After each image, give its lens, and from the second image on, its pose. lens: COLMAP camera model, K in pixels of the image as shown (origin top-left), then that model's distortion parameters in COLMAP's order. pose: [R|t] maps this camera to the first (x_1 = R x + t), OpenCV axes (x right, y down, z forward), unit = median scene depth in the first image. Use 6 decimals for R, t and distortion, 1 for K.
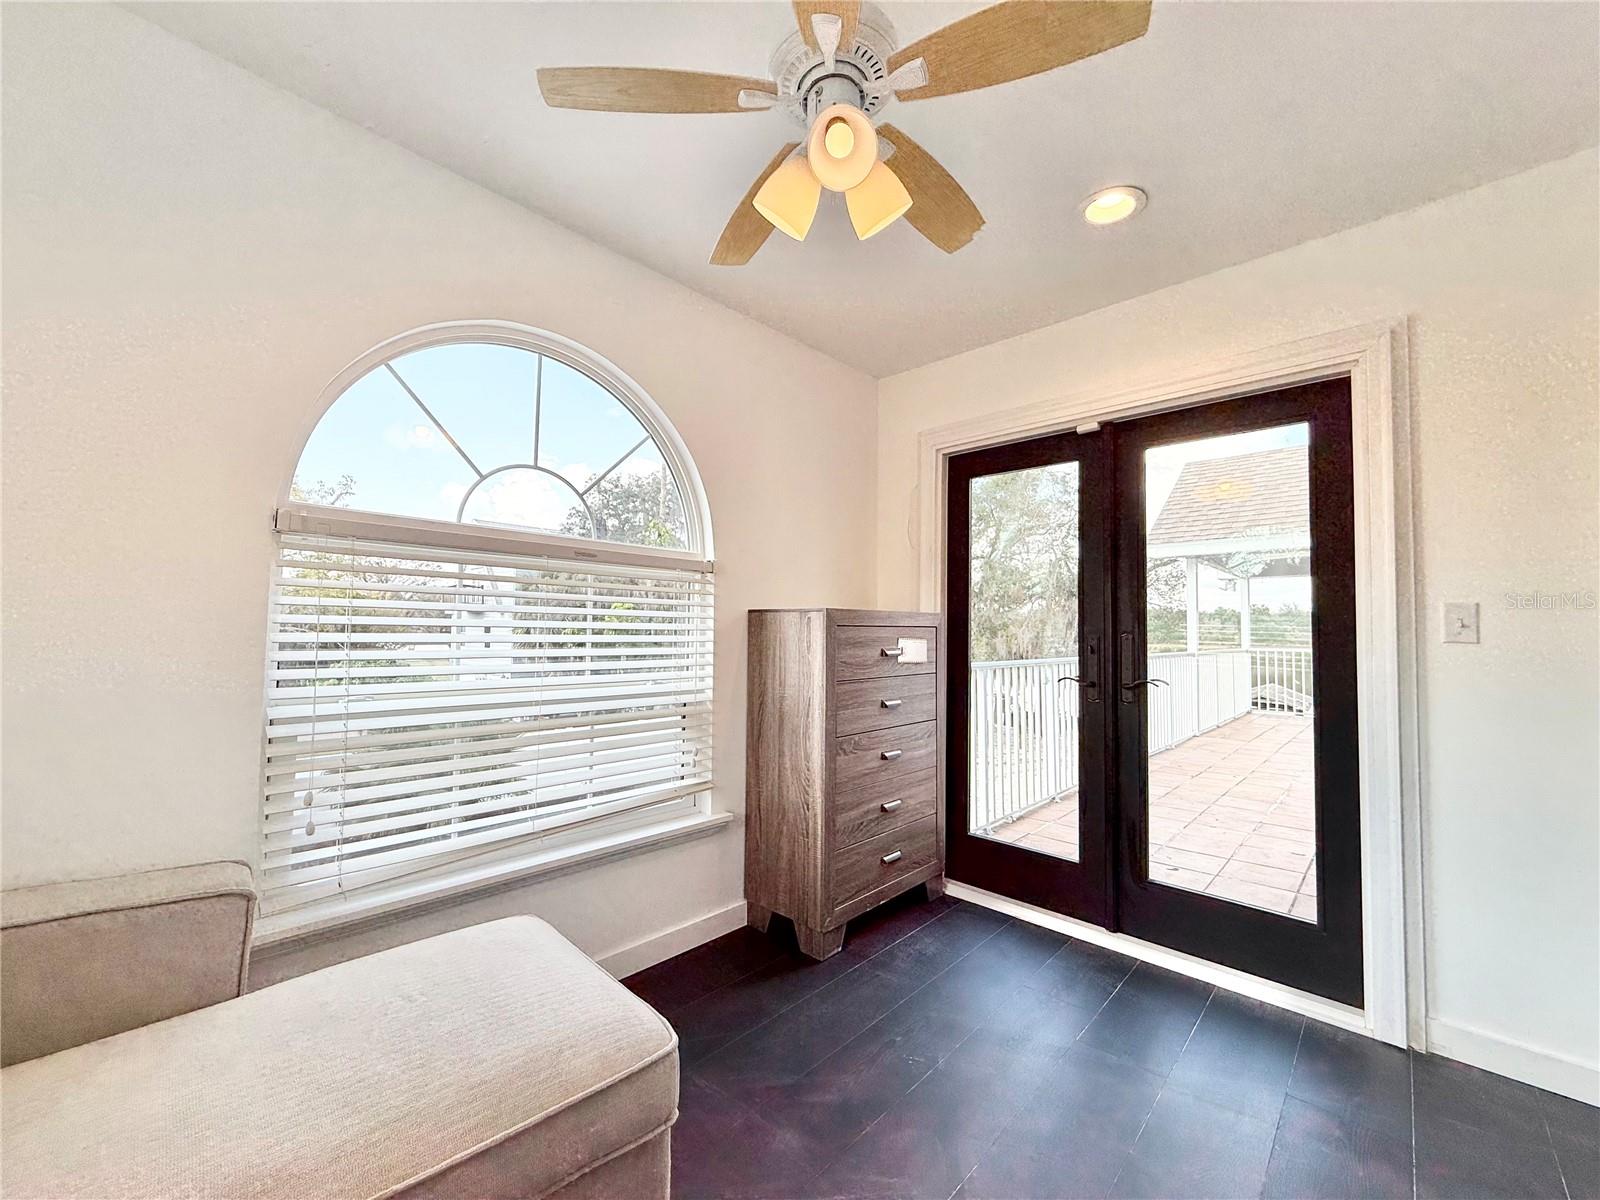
lens RADIAL K [[637.4, 0, 792.8], [0, 637.4, 597.3], [0, 0, 1]] dist [-0.002285, 0.000225]
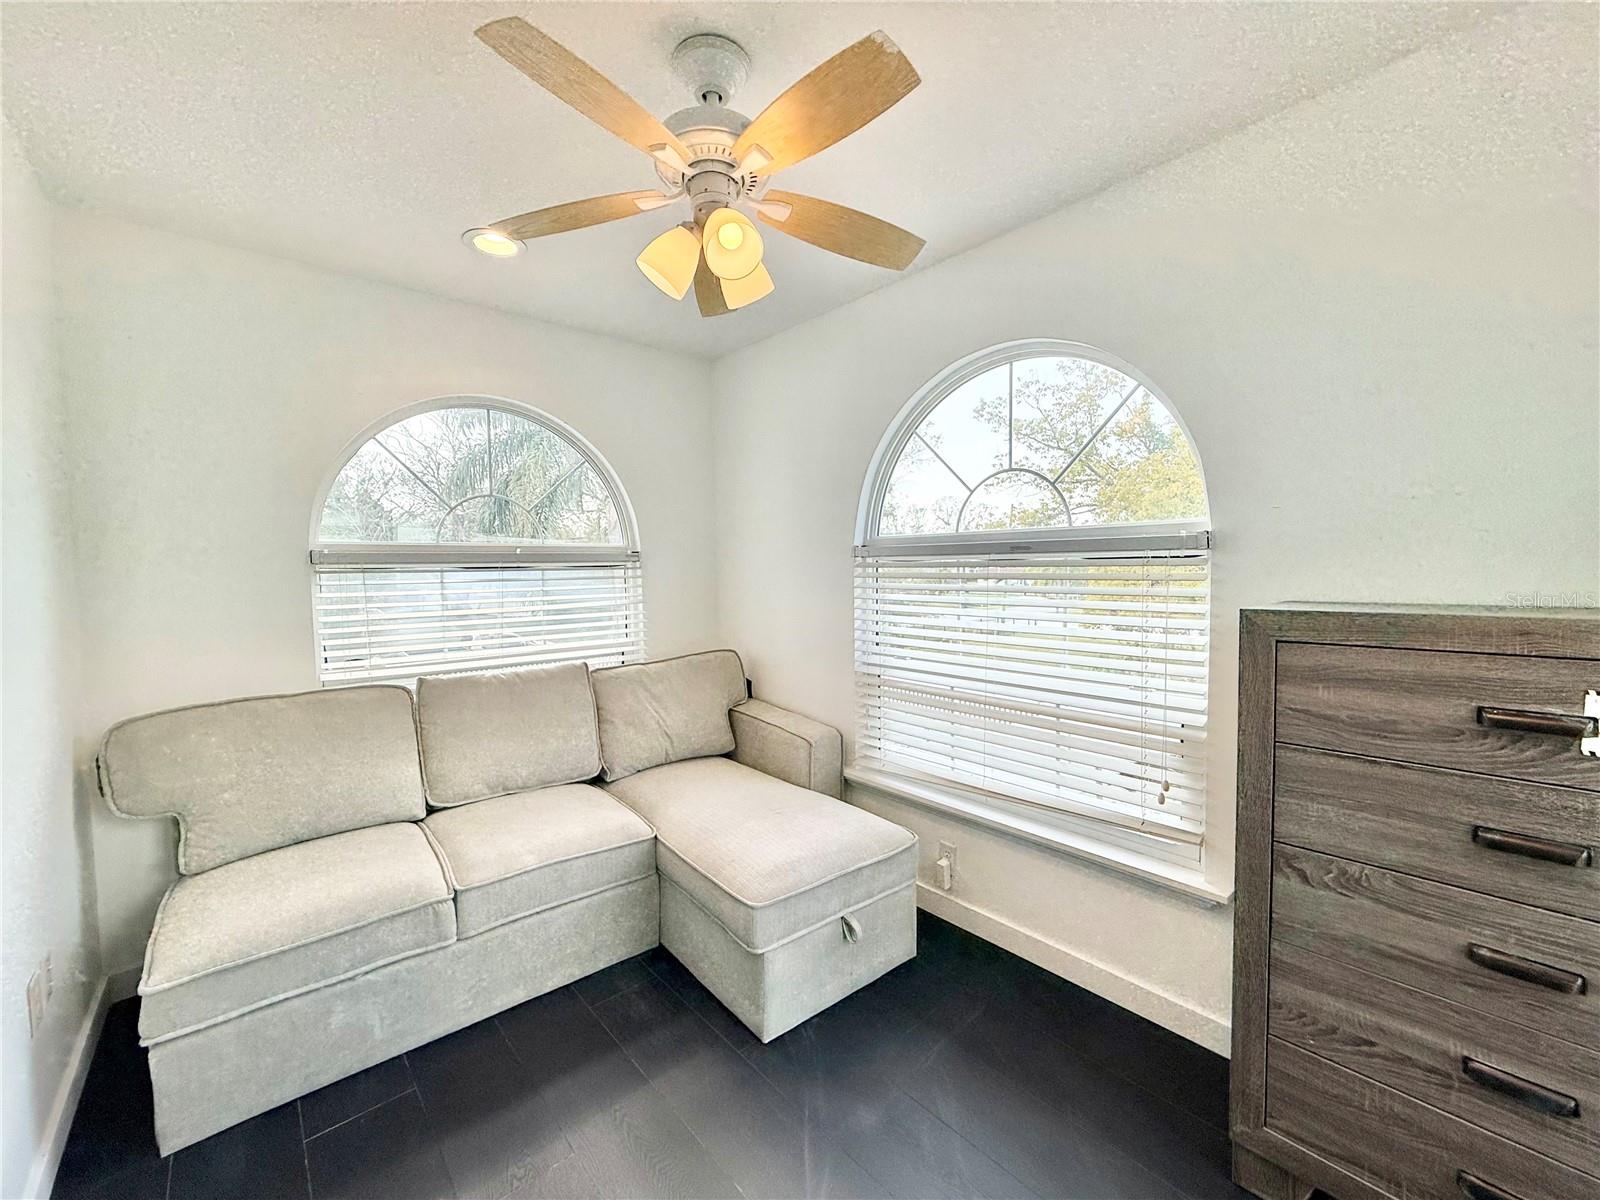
lens RADIAL K [[637.4, 0, 793.2], [0, 637.4, 603.2], [0, 0, 1]] dist [-0.002285, 0.000225]
pose [[-0.096718, 0.037472, -0.994606, 0.649923], [0.052903, 0.998072, 0.032458, -0.026549], [0.993905, -0.049479, -0.098514, 0.641324]]
